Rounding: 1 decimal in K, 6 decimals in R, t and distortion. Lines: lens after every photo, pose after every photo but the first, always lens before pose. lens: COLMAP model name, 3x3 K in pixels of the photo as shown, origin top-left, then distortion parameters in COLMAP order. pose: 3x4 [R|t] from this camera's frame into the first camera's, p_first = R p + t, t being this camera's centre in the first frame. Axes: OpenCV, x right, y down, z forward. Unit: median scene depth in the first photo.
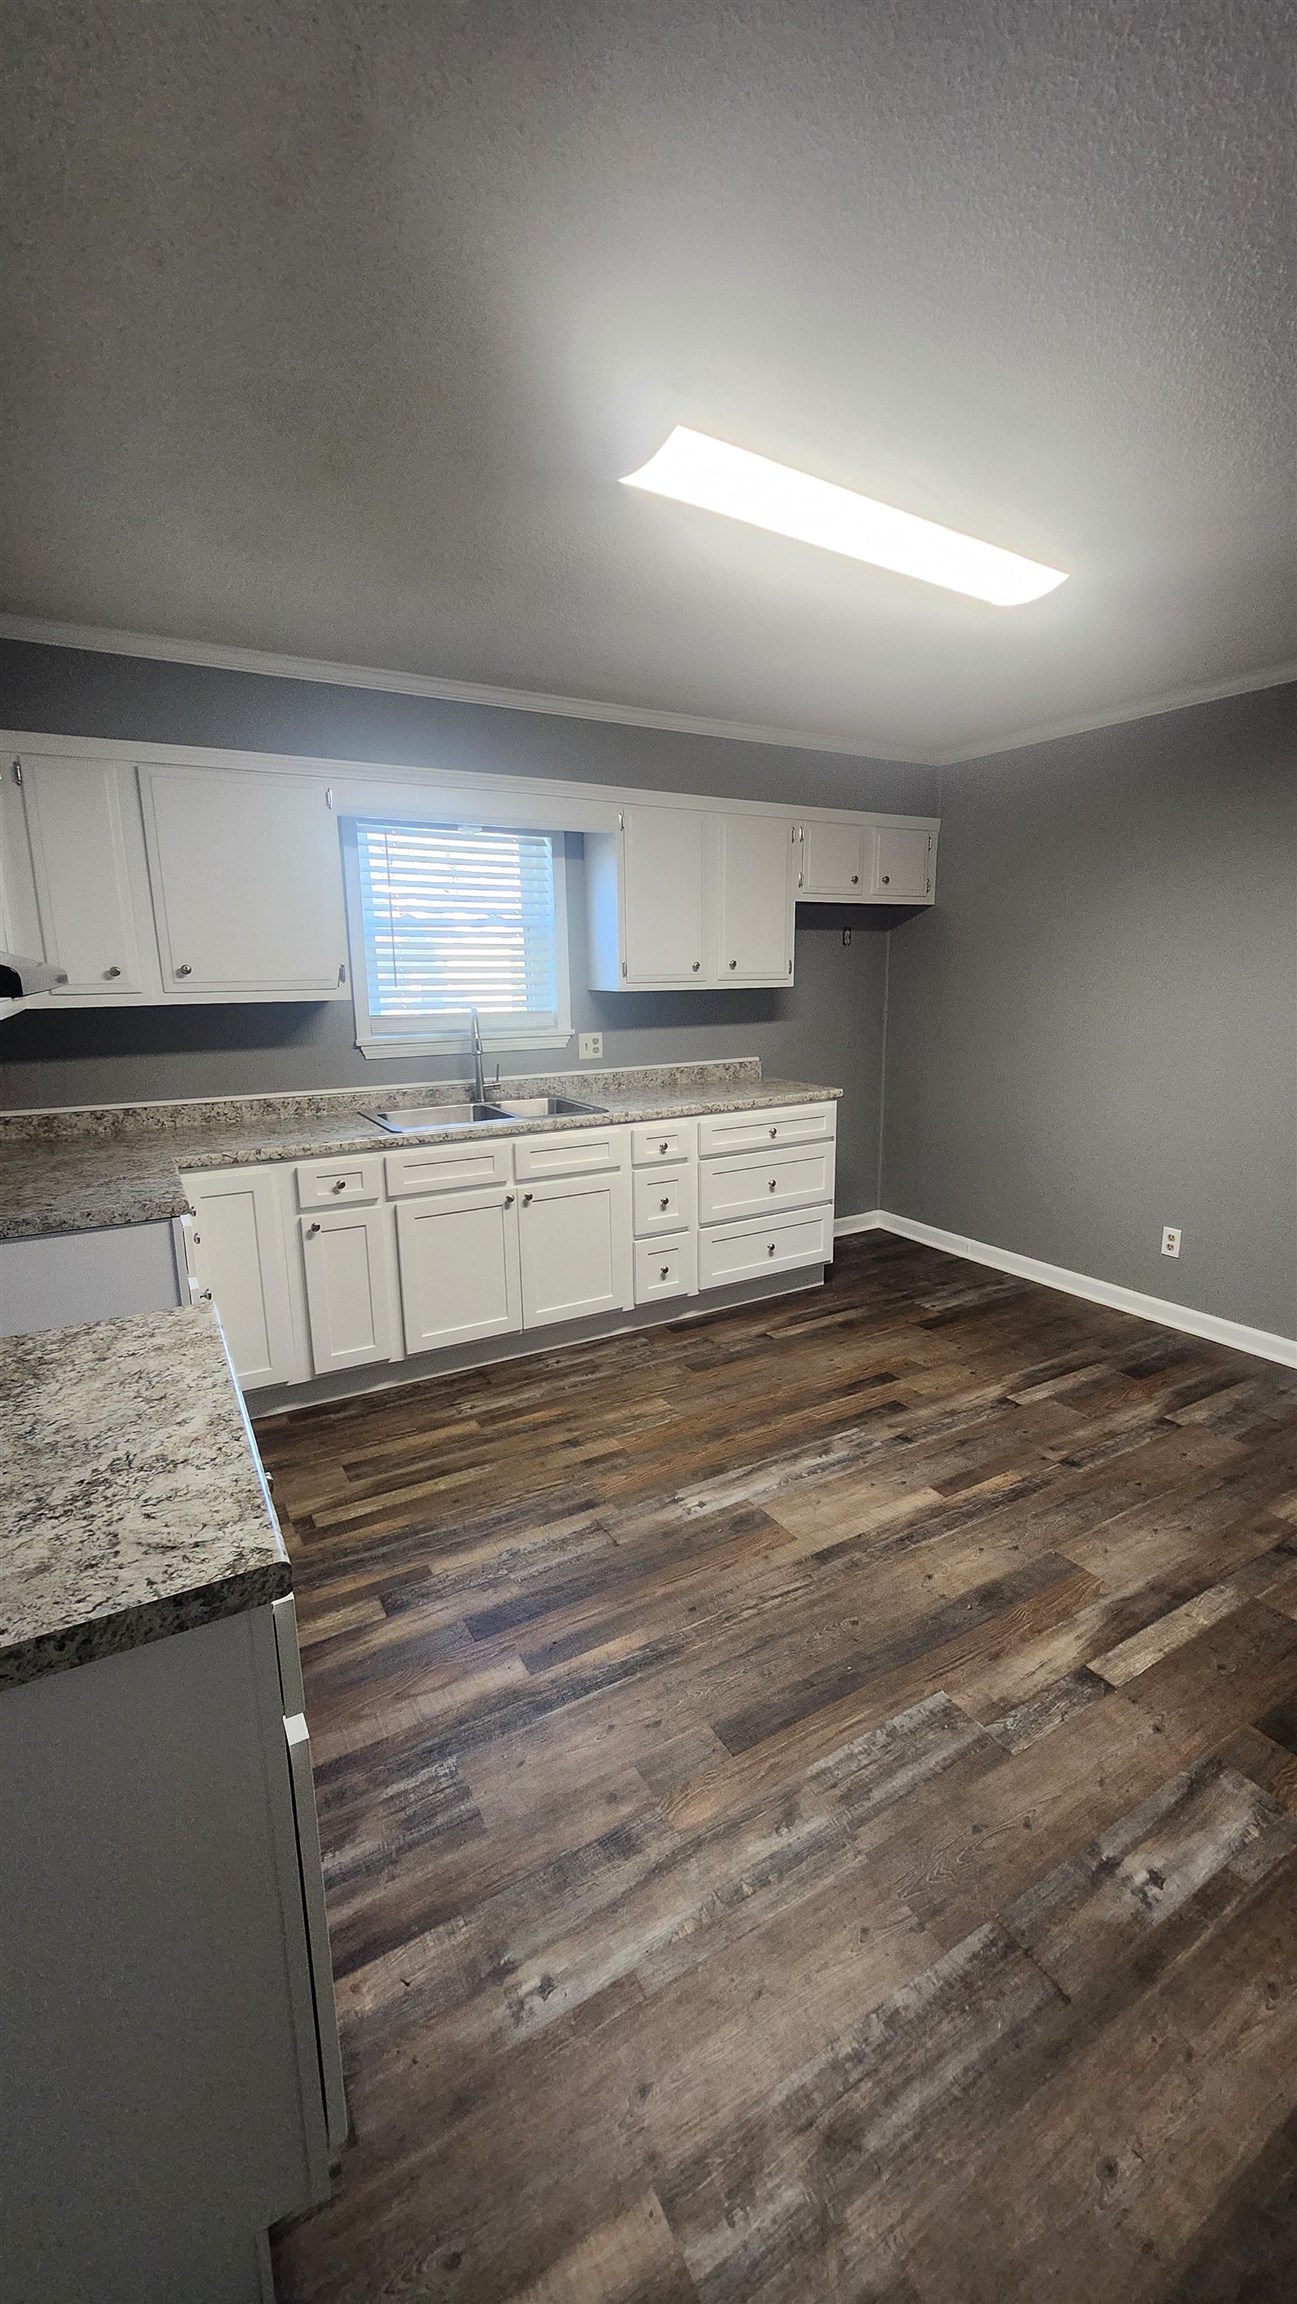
lens RADIAL K [[915.3, 0, 655.3], [0, 915.3, 1151.6], [0, 0, 1]] dist [-0.000821, 0.000128]
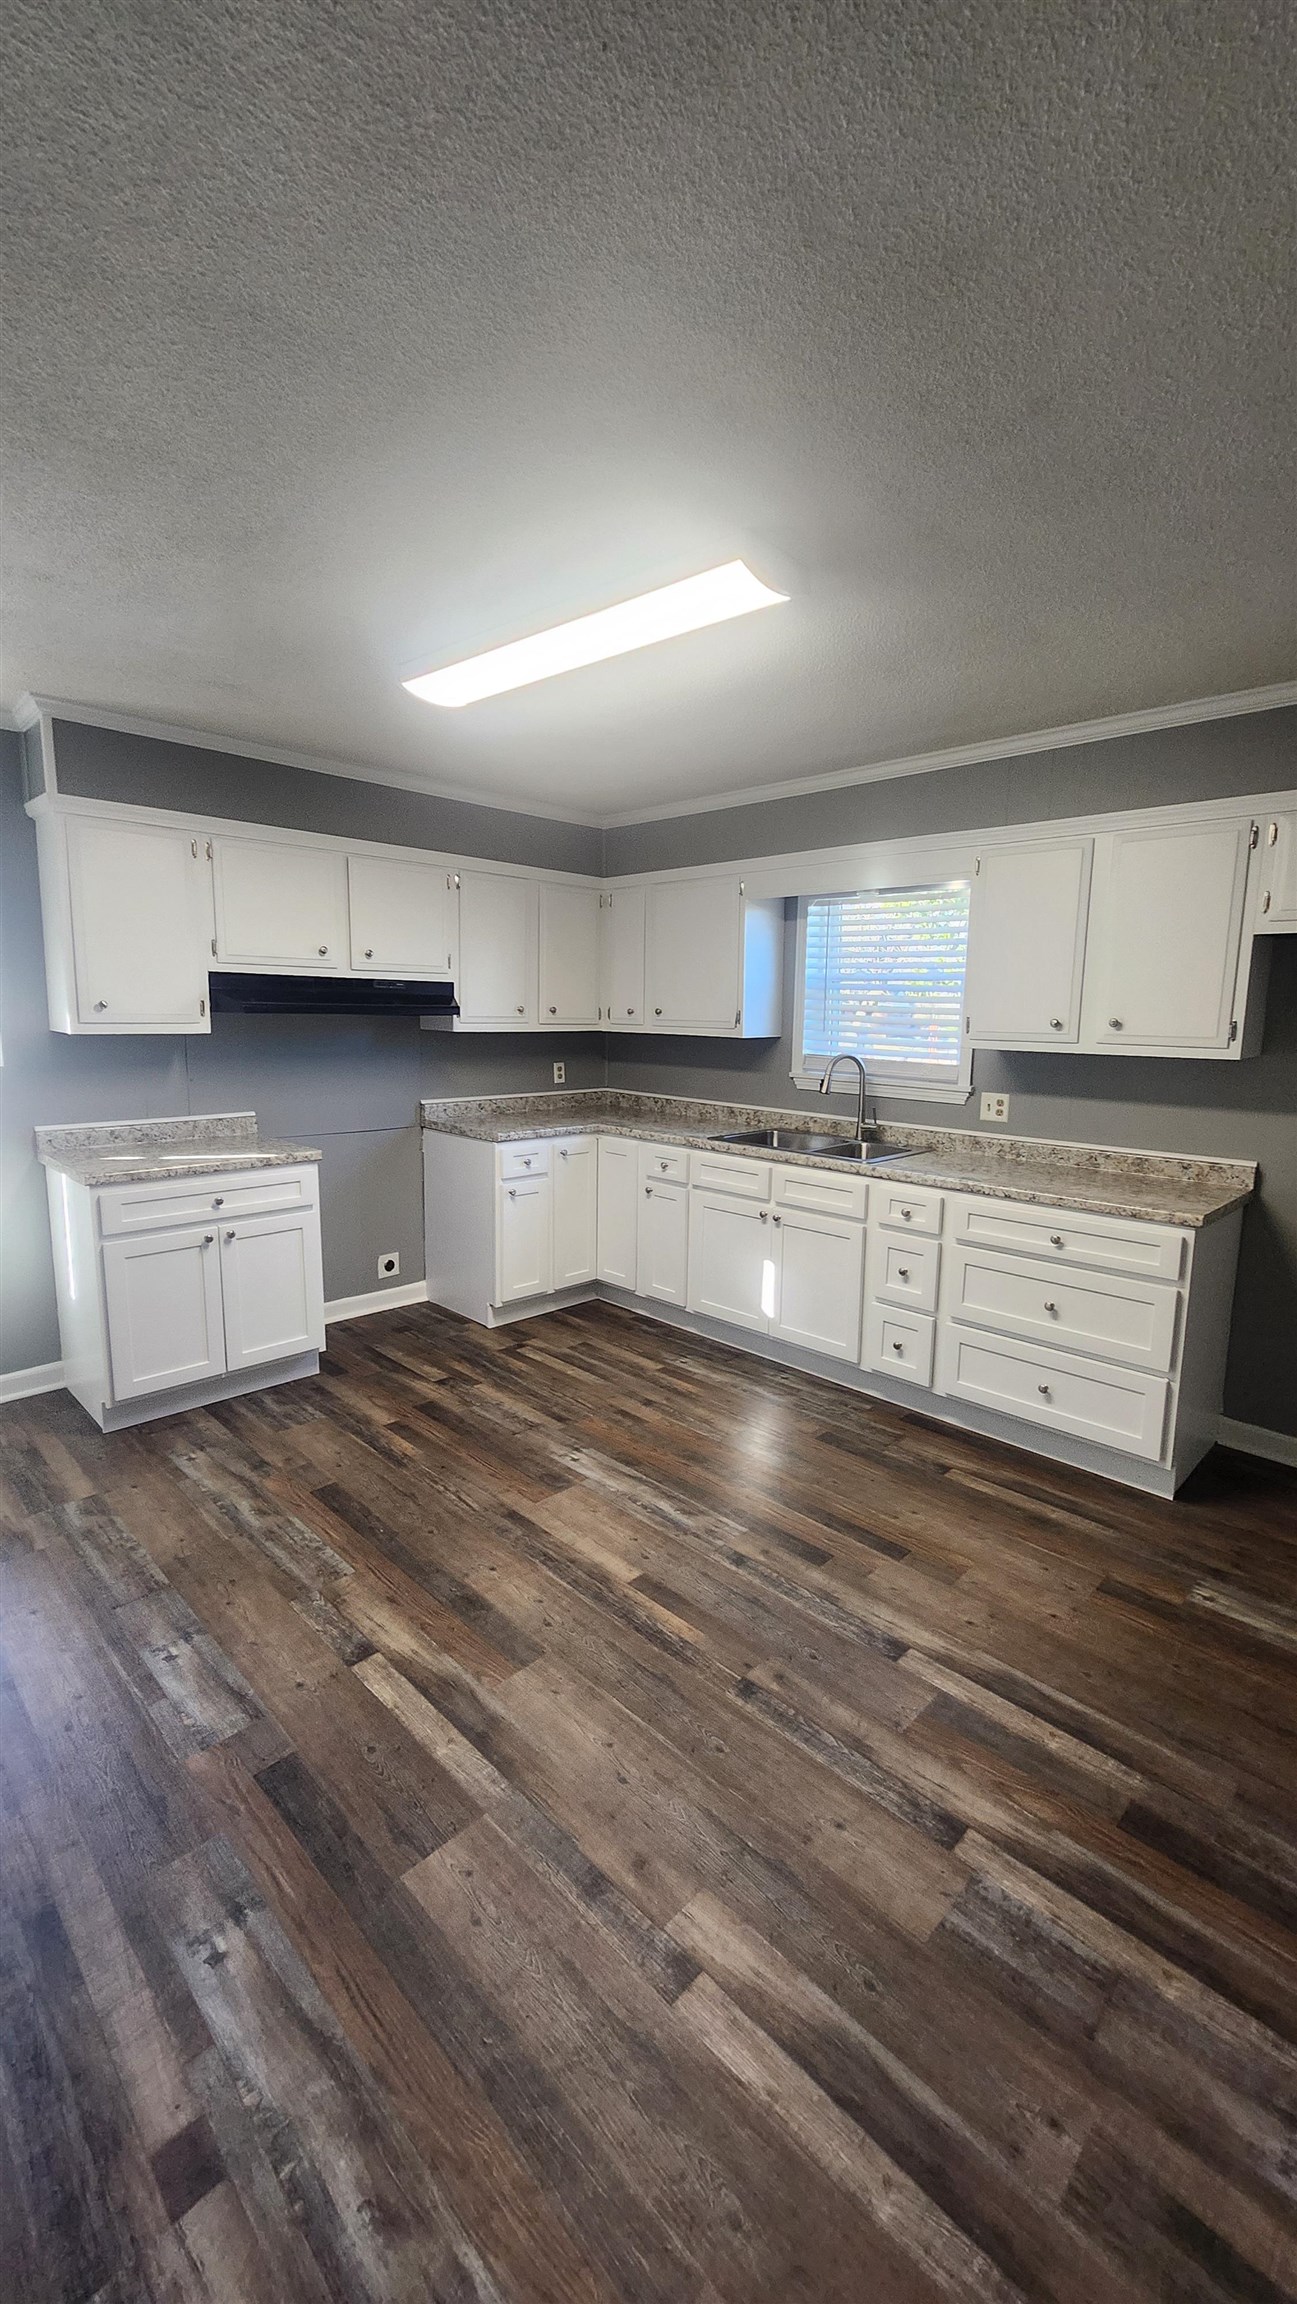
lens RADIAL K [[915.3, 0, 657.0], [0, 915.3, 1140.8], [0, 0, 1]] dist [-0.000821, 0.000128]
pose [[0.260110, 0.156300, -0.952845, 0.999814], [-0.217286, 0.970976, 0.099959, -0.140282], [0.940813, 0.181040, 0.286522, 0.593092]]
